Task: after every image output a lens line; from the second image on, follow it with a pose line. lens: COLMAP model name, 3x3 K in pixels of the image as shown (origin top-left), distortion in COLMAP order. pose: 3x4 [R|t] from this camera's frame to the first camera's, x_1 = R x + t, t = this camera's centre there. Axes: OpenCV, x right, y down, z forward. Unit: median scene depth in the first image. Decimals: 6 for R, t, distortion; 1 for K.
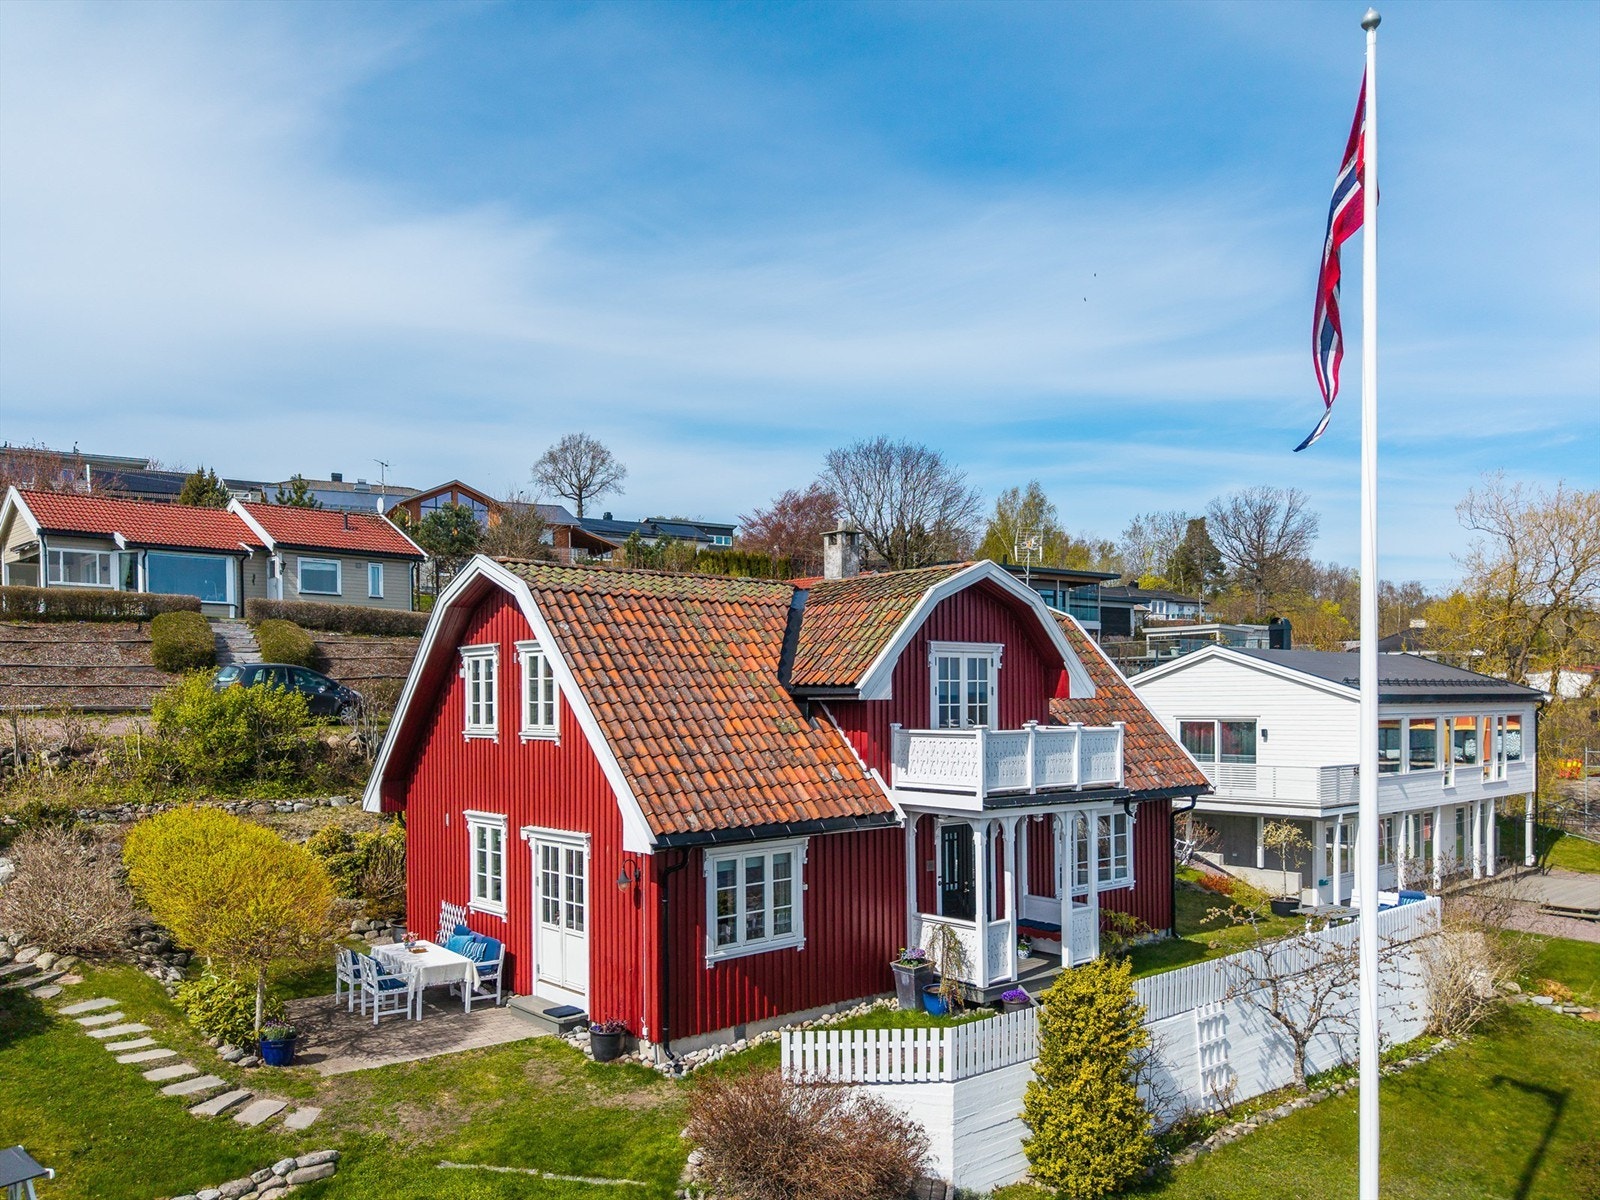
lens RADIAL K [[1292.5, 0, 798.4], [0, 1292.5, 700.6], [0, 0, 1]] dist [0.012422, 0.000575]
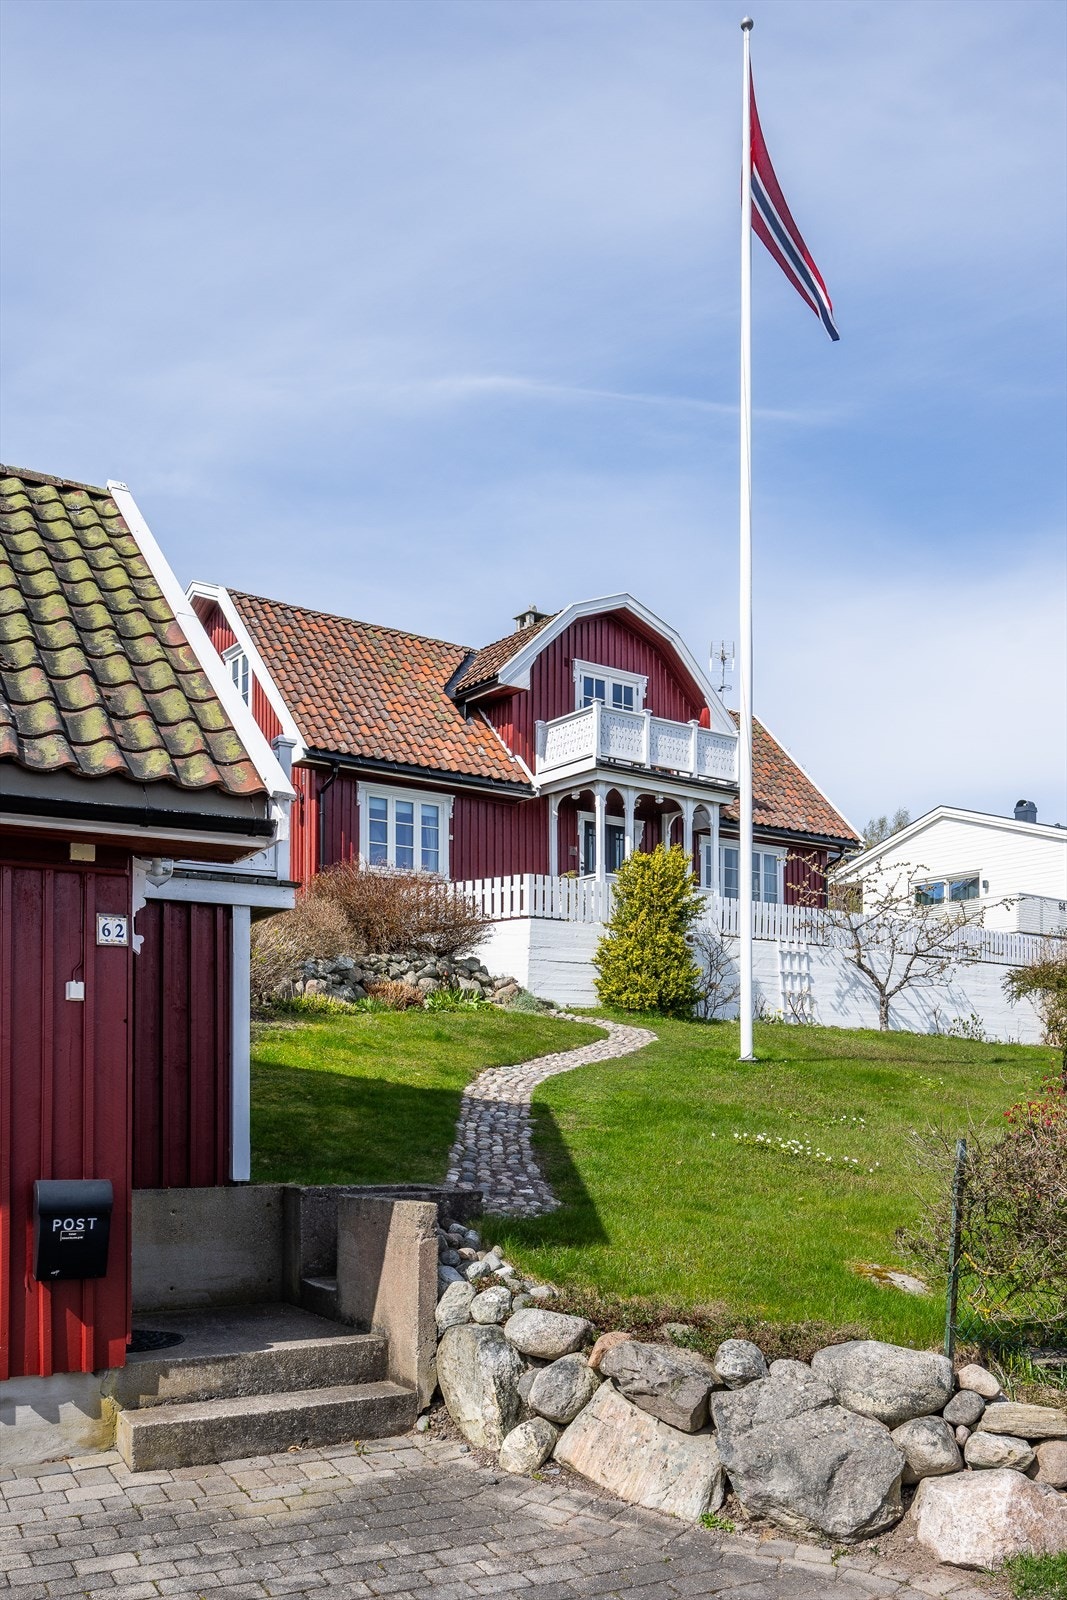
lens RADIAL K [[1464.4, 0, 615.8], [0, 1464.4, 1108.5], [0, 0, 1]] dist [-0.012973, -0.021850]
pose [[0.998837, 0.006492, -0.047785, 0.207692], [-0.007003, 0.999920, -0.010517, 0.378478], [0.047713, 0.010840, 0.998802, -0.320623]]
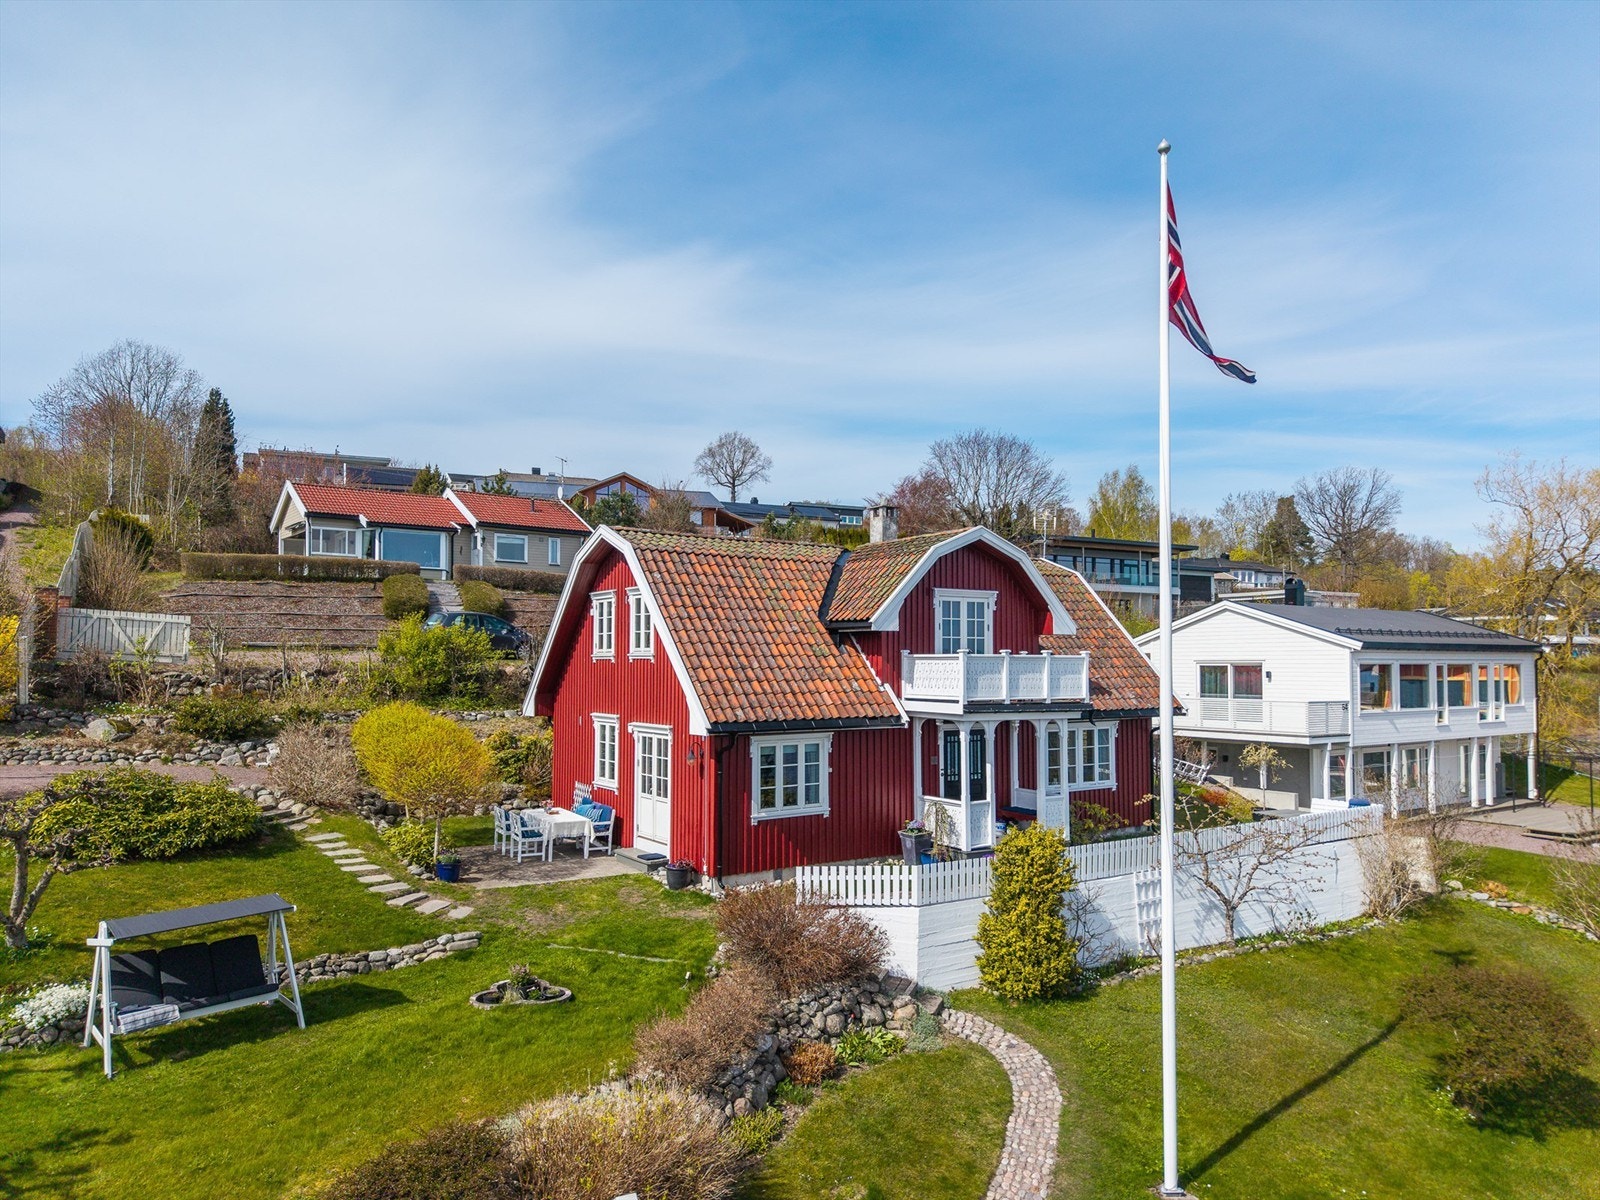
lens RADIAL K [[1136.9, 0, 776.7], [0, 1136.9, 609.6], [0, 0, 1]] dist [0.069875, -0.113956]
pose [[0.990305, 0.003079, -0.138877, 0.105053], [-0.009511, 0.998911, -0.045678, 0.030440], [0.138585, 0.046556, 0.989256, -0.168072]]
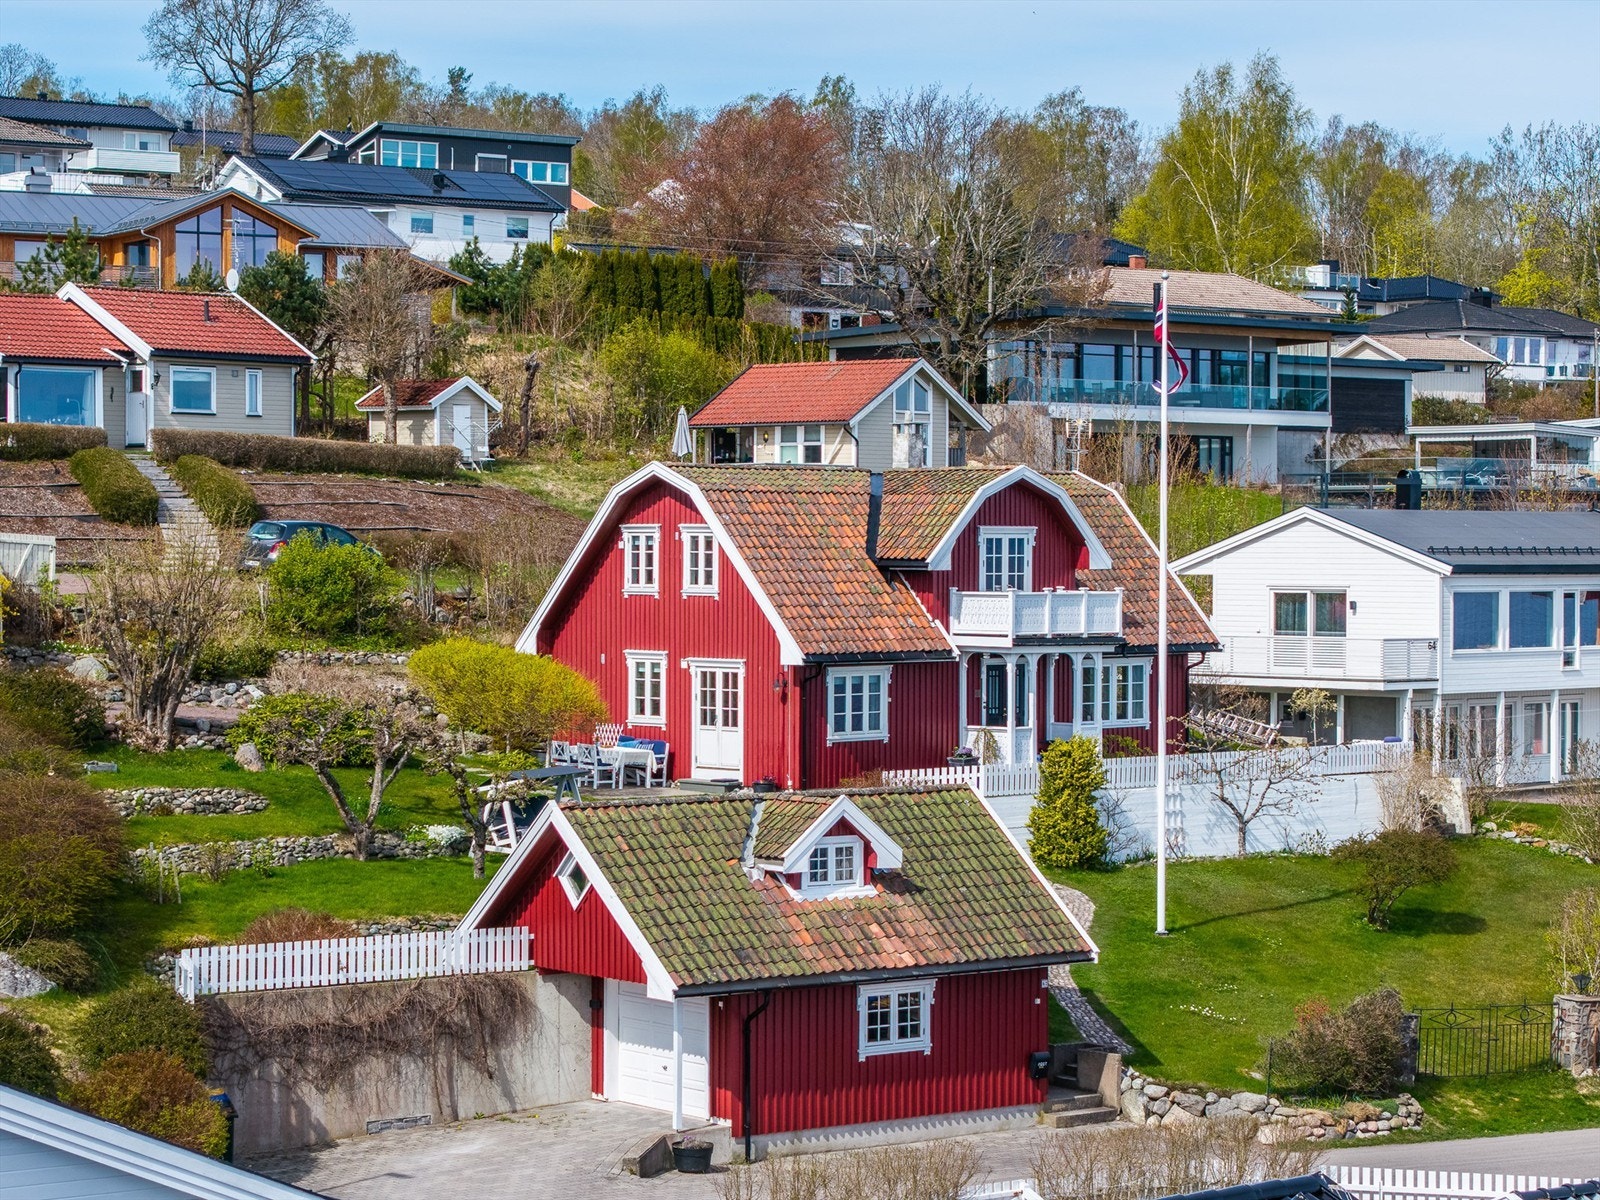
lens RADIAL K [[4563.0, 0, 800.0], [0, 4563.0, 600.0], [0, 0, 1]] dist [-0.085332, 0.273889]
pose [[0.998933, 0.010917, 0.044878, -0.300427], [-0.011608, 0.999818, 0.015170, -0.039656], [-0.044705, -0.015674, 0.998877, -3.780511]]
